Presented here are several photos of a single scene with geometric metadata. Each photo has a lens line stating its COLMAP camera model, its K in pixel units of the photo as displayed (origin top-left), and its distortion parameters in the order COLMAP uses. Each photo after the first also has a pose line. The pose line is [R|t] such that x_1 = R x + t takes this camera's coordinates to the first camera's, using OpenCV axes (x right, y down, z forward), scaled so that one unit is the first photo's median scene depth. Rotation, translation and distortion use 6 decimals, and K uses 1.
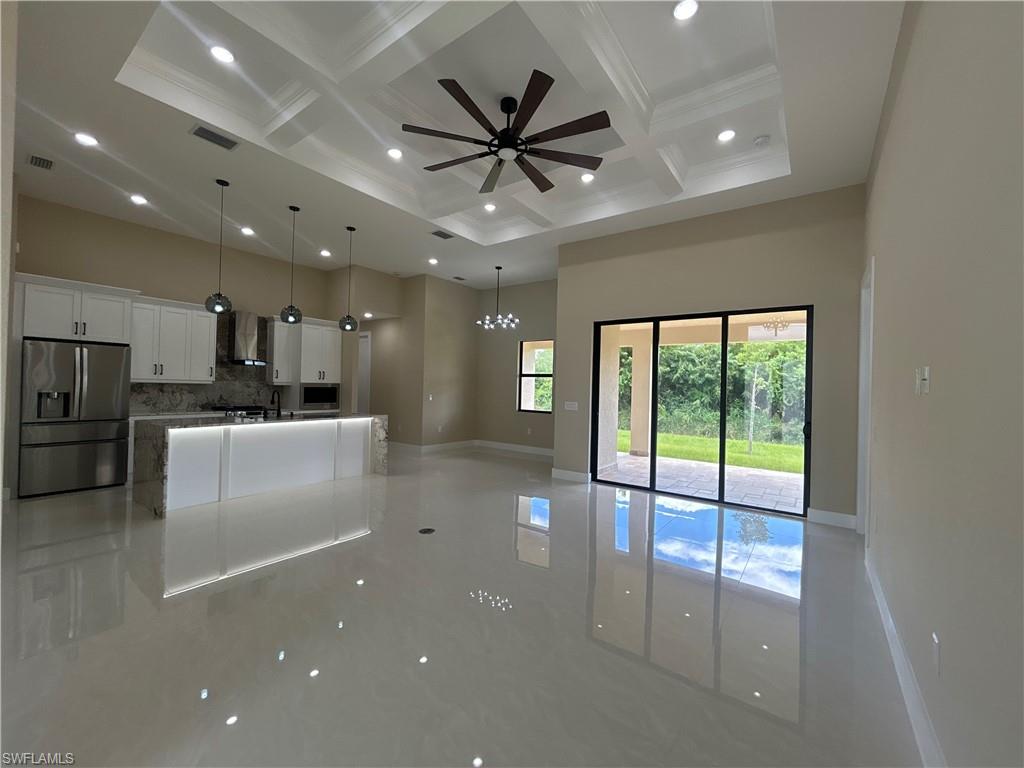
lens RADIAL K [[416.1, 0, 508.3], [0, 416.1, 386.3], [0, 0, 1]] dist [-0.002871, 0.002290]
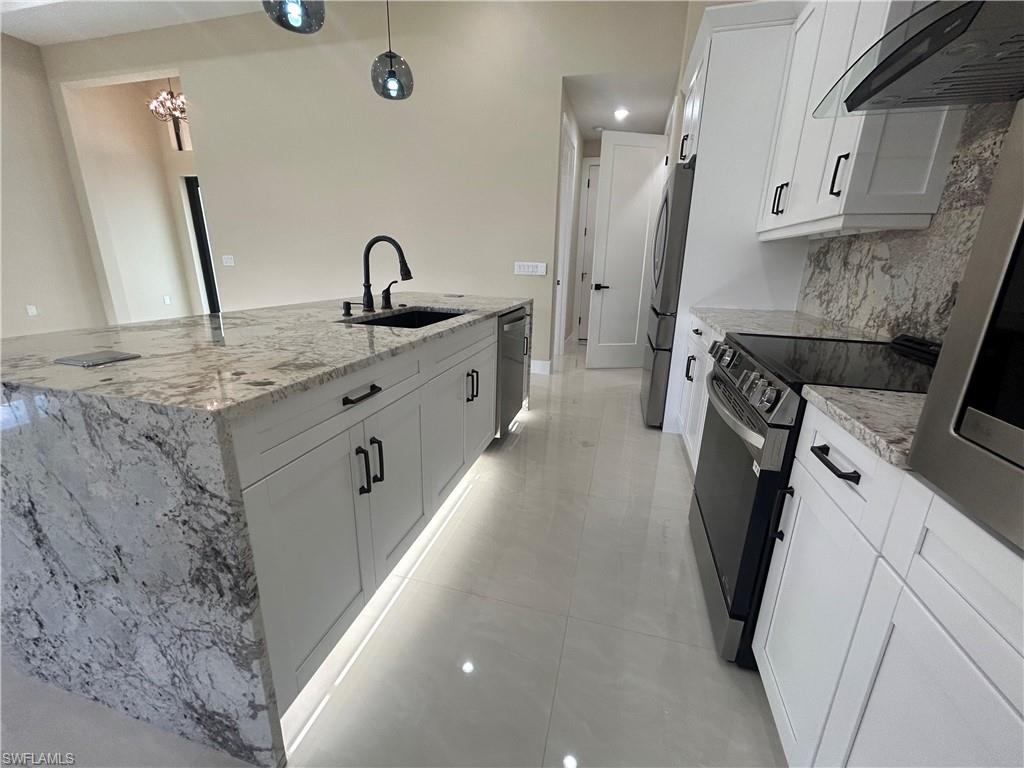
lens RADIAL K [[416.1, 0, 506.2], [0, 416.1, 382.9], [0, 0, 1]] dist [-0.002871, 0.002290]
pose [[-0.929212, 0.062338, -0.364252, -0.439687], [-0.041635, 0.961735, 0.270801, 0.022863], [0.367194, 0.266797, -0.891060, 1.169269]]
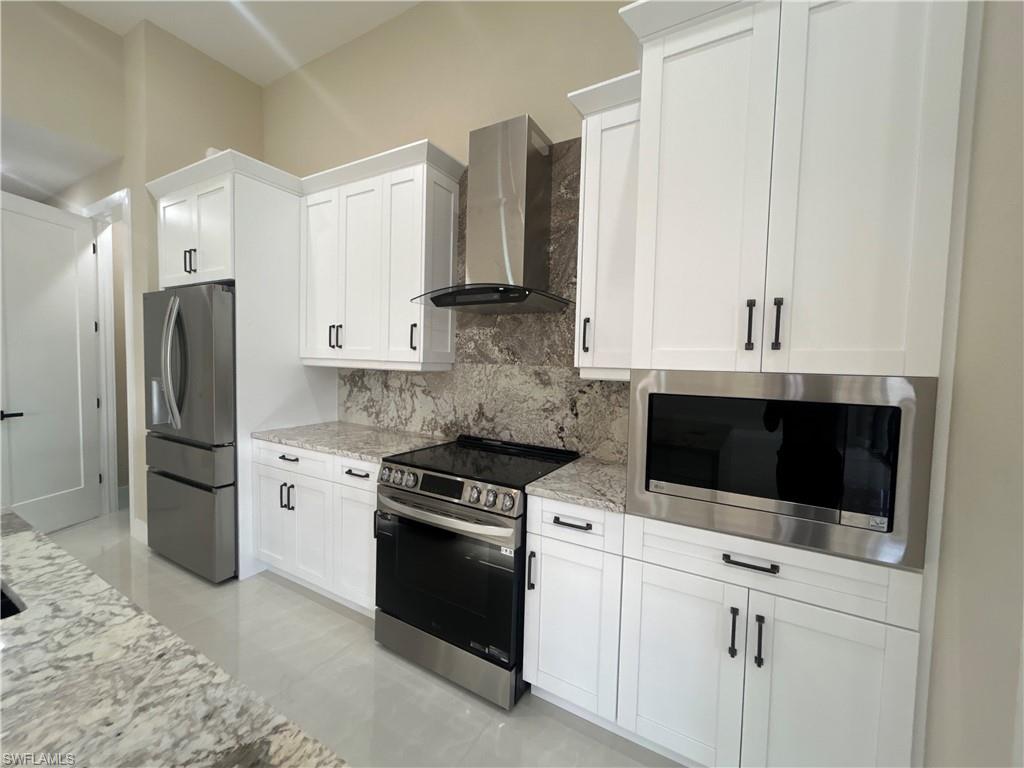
lens RADIAL K [[416.1, 0, 514.4], [0, 416.1, 384.7], [0, 0, 1]] dist [-0.002871, 0.002290]
pose [[0.124529, 0.031367, -0.991720, -0.355147], [-0.024015, 0.999303, 0.028591, -0.006581], [0.991925, 0.020256, 0.125195, 1.036340]]
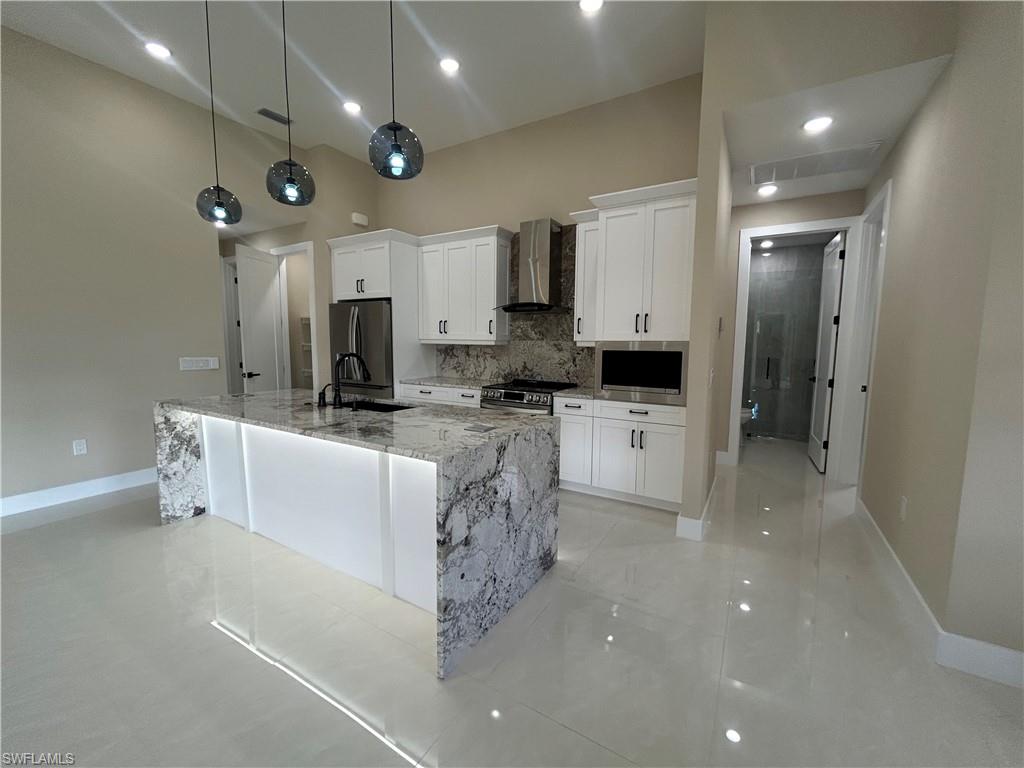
lens RADIAL K [[416.1, 0, 513.7], [0, 416.1, 386.9], [0, 0, 1]] dist [-0.002871, 0.002290]
pose [[0.103974, 0.086540, -0.990808, -0.036846], [-0.005545, 0.996242, 0.086432, 0.003278], [0.994565, -0.003493, 0.104064, 0.962217]]
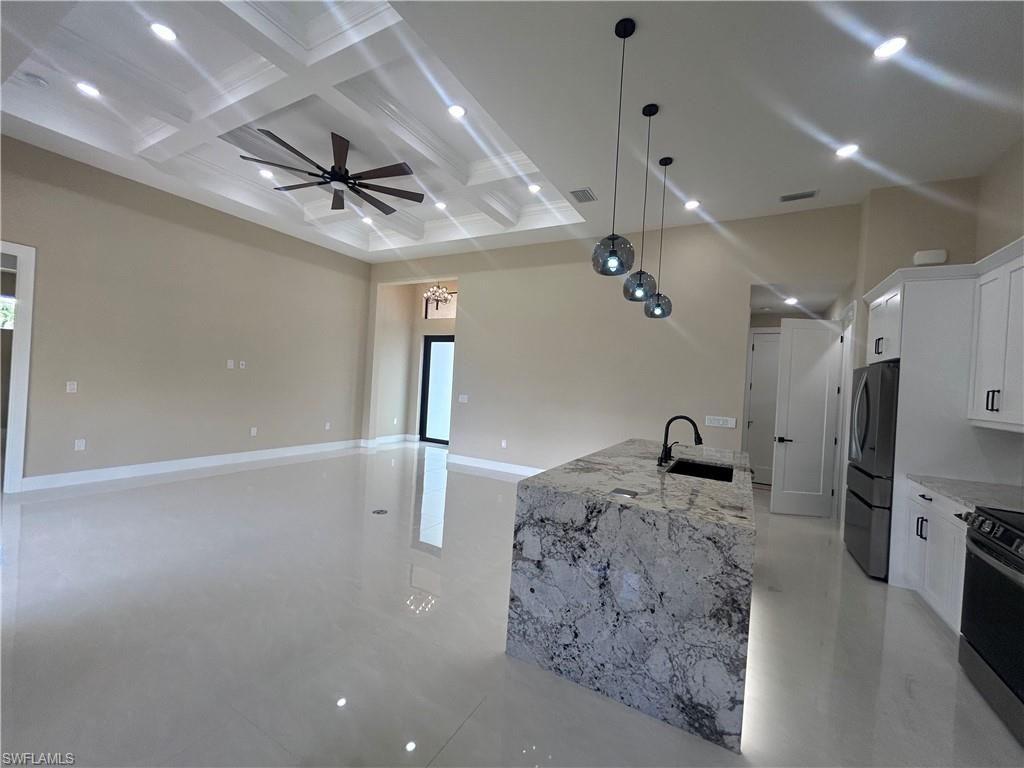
lens RADIAL K [[416.1, 0, 506.7], [0, 416.1, 383.5], [0, 0, 1]] dist [-0.002871, 0.002290]
pose [[-0.987737, -0.080938, -0.133510, -0.215104], [-0.081776, 0.996650, 0.000791, -0.014180], [0.132999, 0.011700, -0.991047, 1.275546]]
